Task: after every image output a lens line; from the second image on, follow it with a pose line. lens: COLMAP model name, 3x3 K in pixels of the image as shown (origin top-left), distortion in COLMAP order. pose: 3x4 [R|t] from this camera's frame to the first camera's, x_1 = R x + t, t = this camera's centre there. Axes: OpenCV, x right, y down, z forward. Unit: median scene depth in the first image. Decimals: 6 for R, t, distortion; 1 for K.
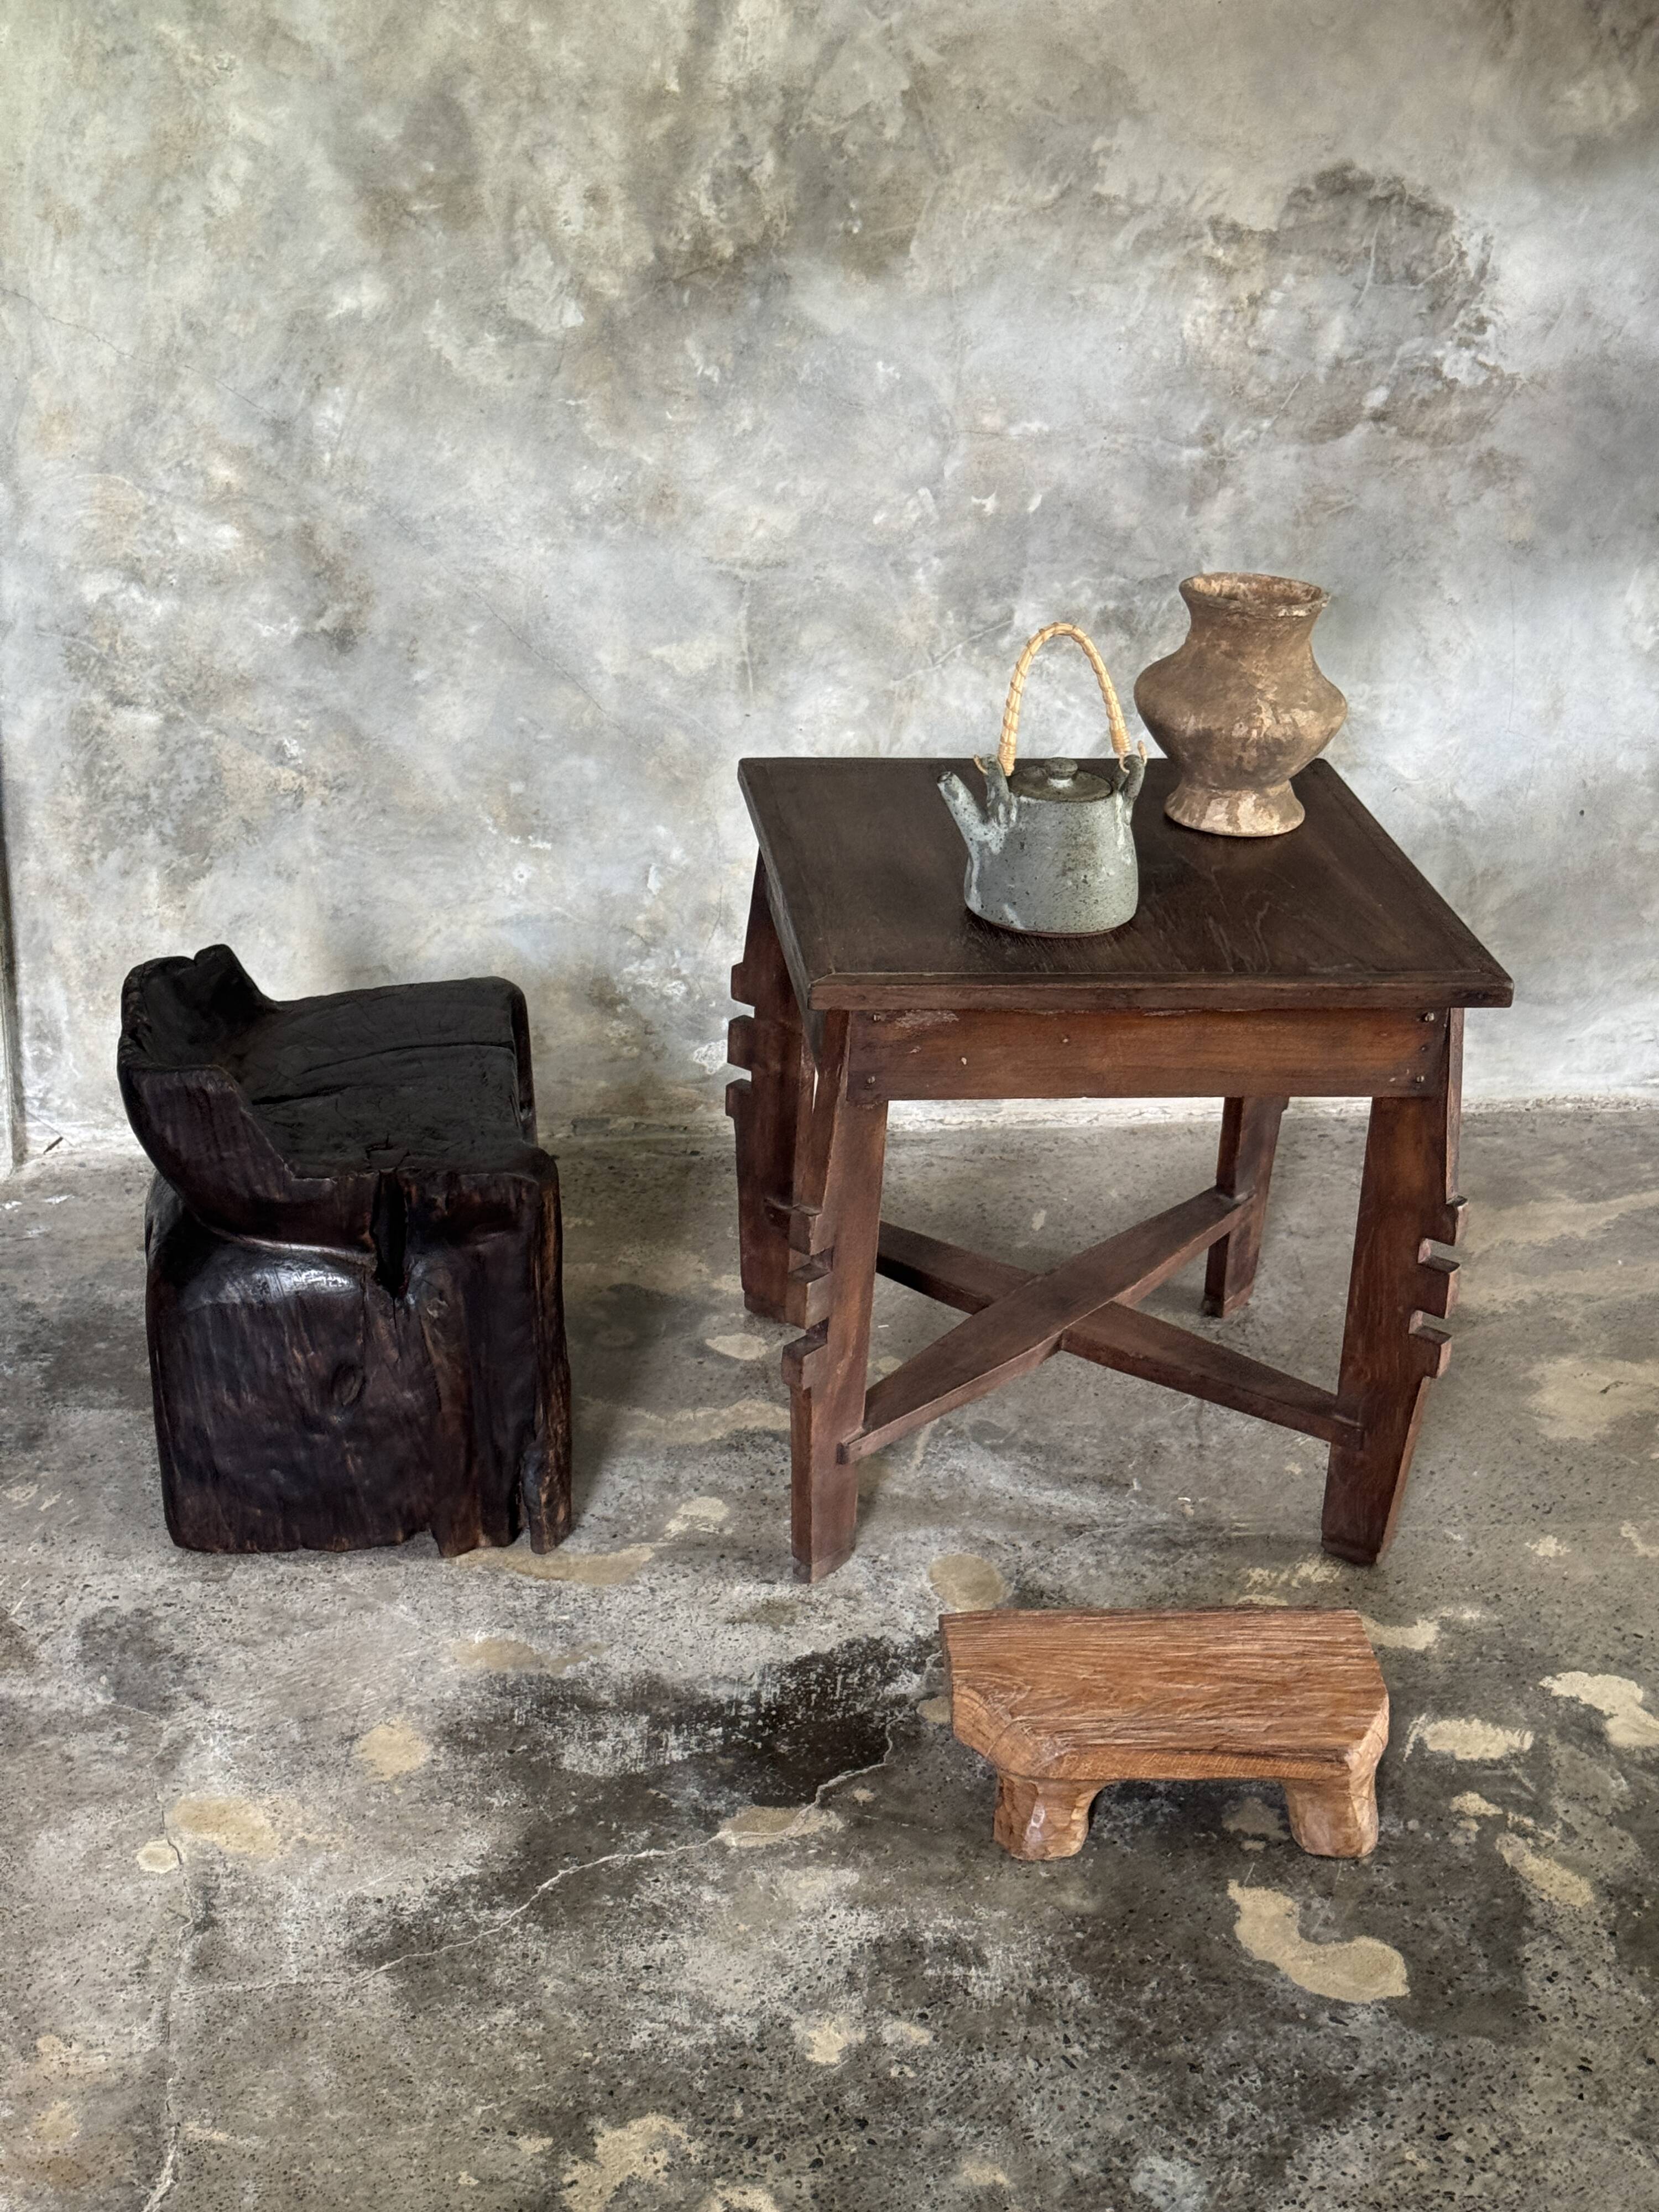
lens RADIAL K [[3119.2, 0, 819.8], [0, 3119.2, 1115.1], [0, 0, 1]] dist [0.121712, 0.000000]
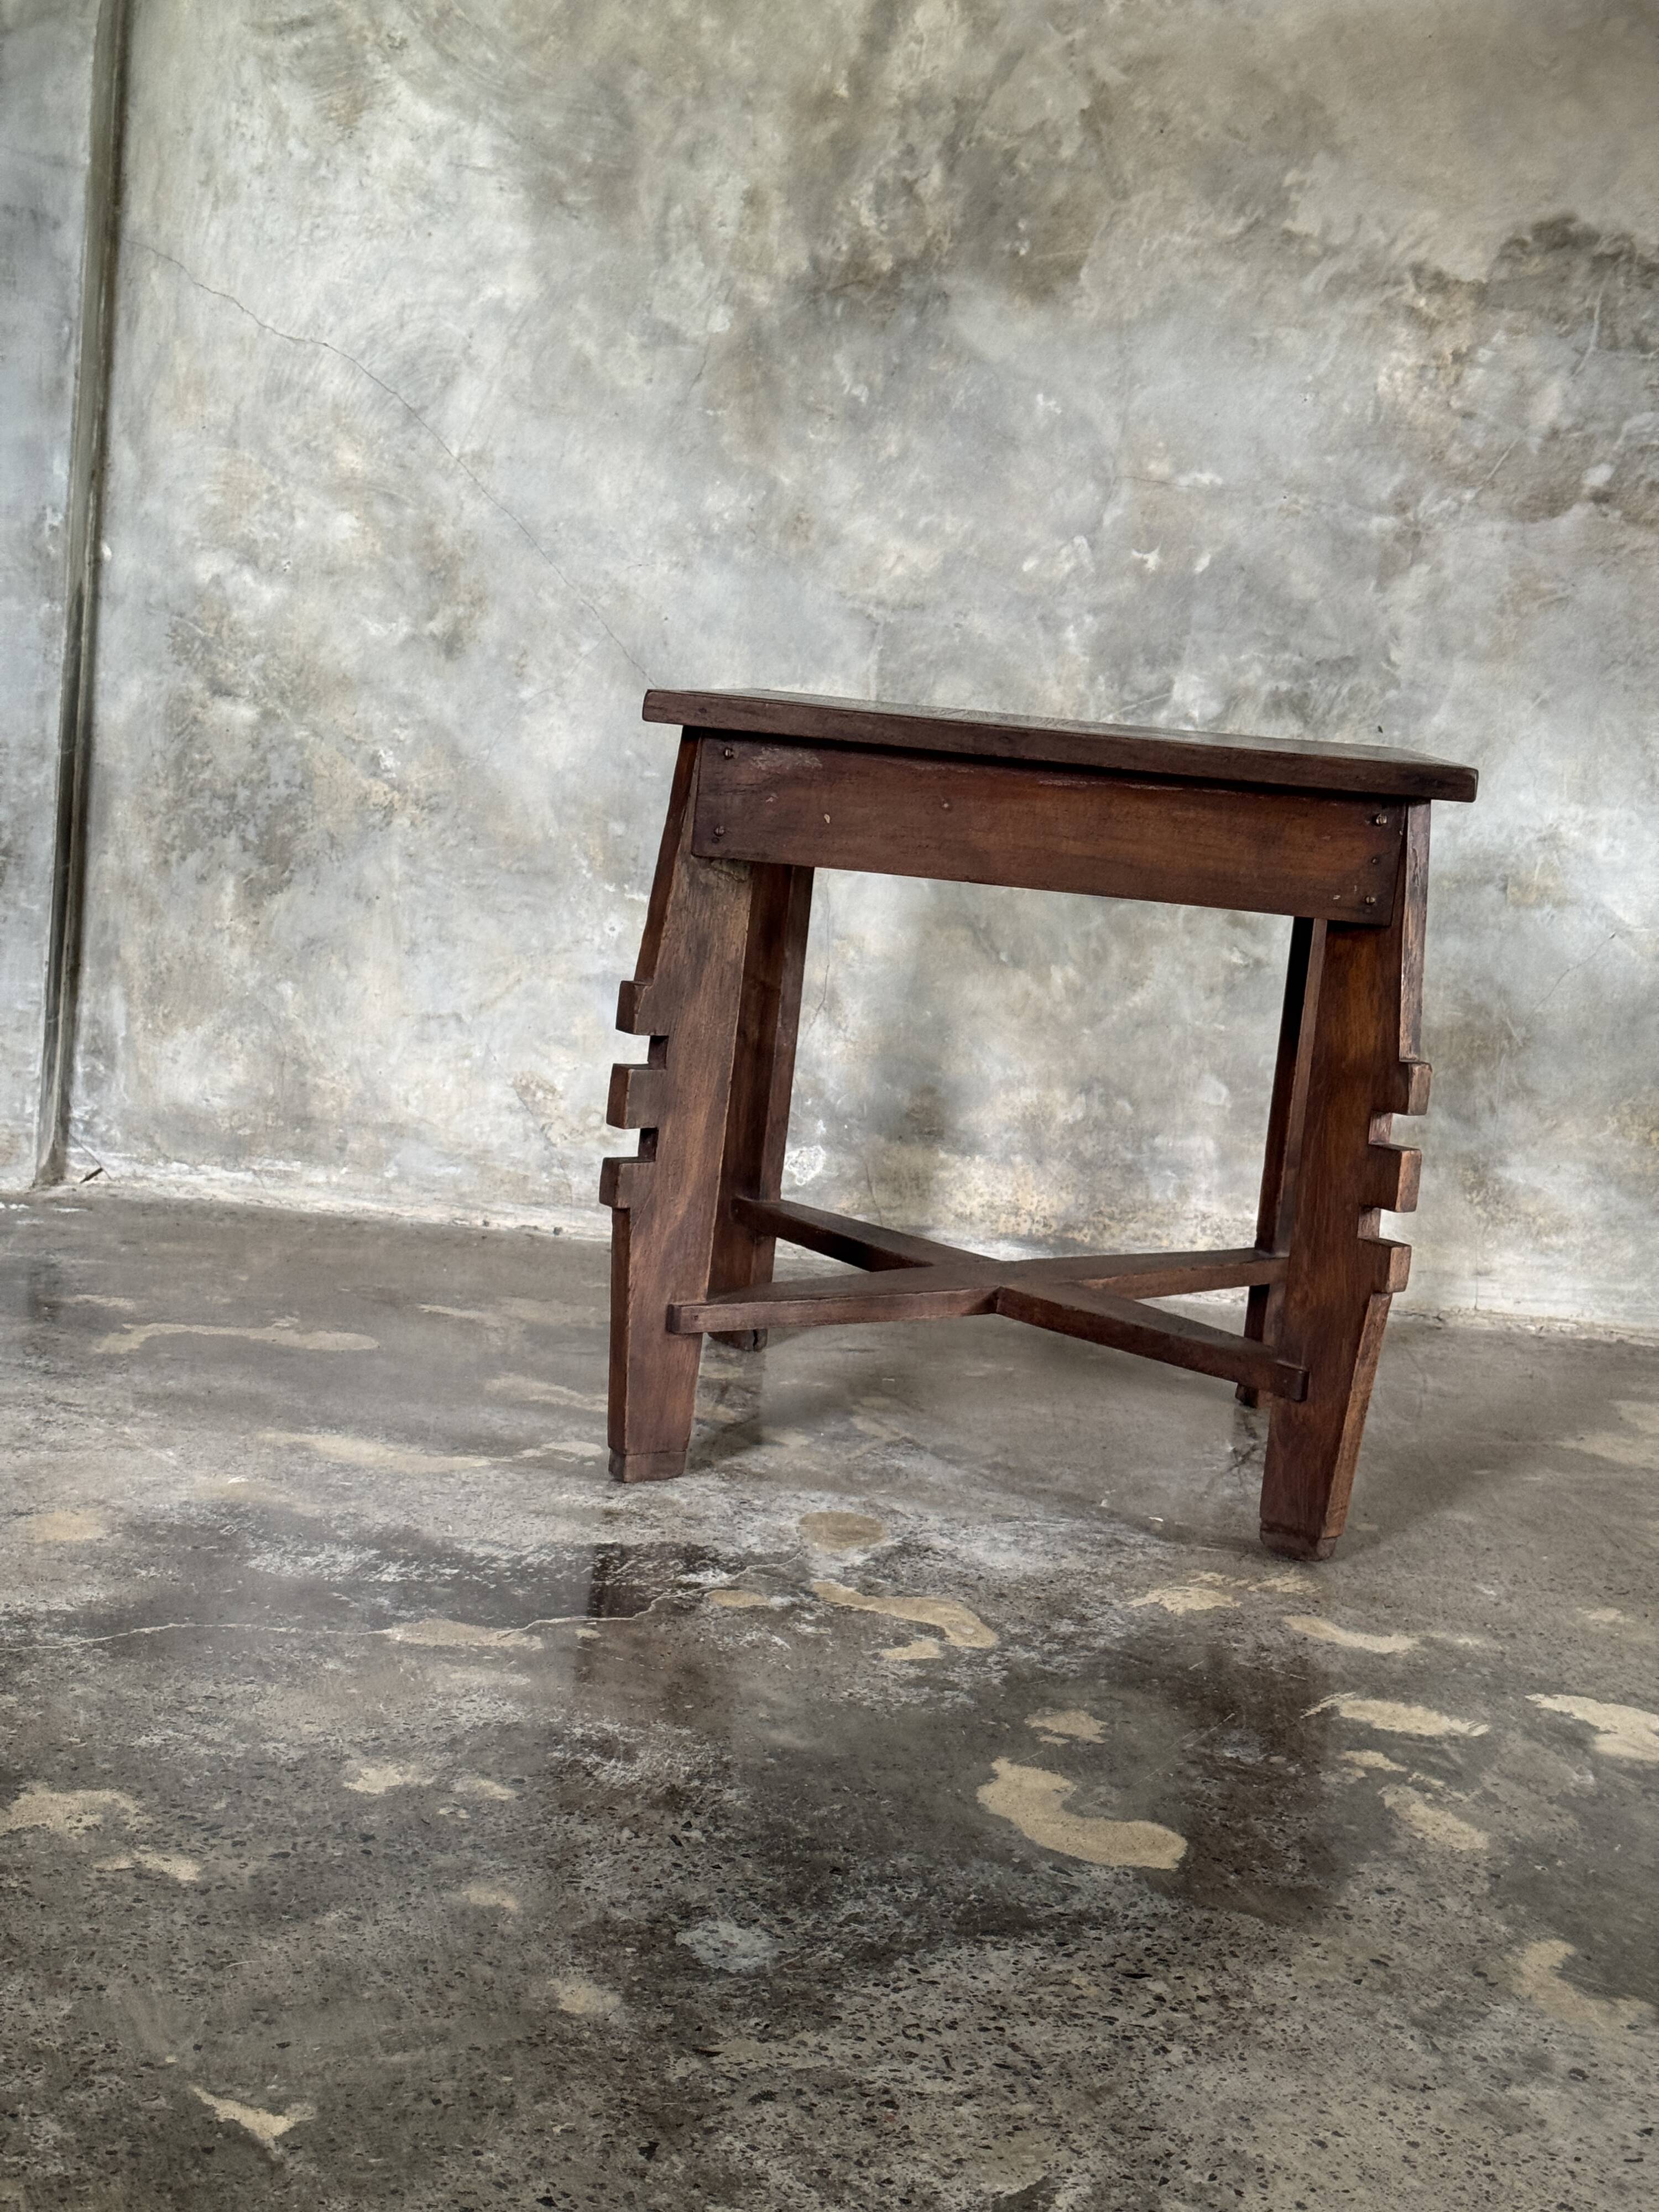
lens RADIAL K [[3119.2, 0, 816.7], [0, 3119.2, 1111.8], [0, 0, 1]] dist [0.121712, 0.000000]
pose [[0.972628, 0.085905, -0.215907, 0.177085], [-0.143695, 0.952552, -0.268323, 0.227179], [0.182612, 0.292003, 0.938822, 0.175316]]
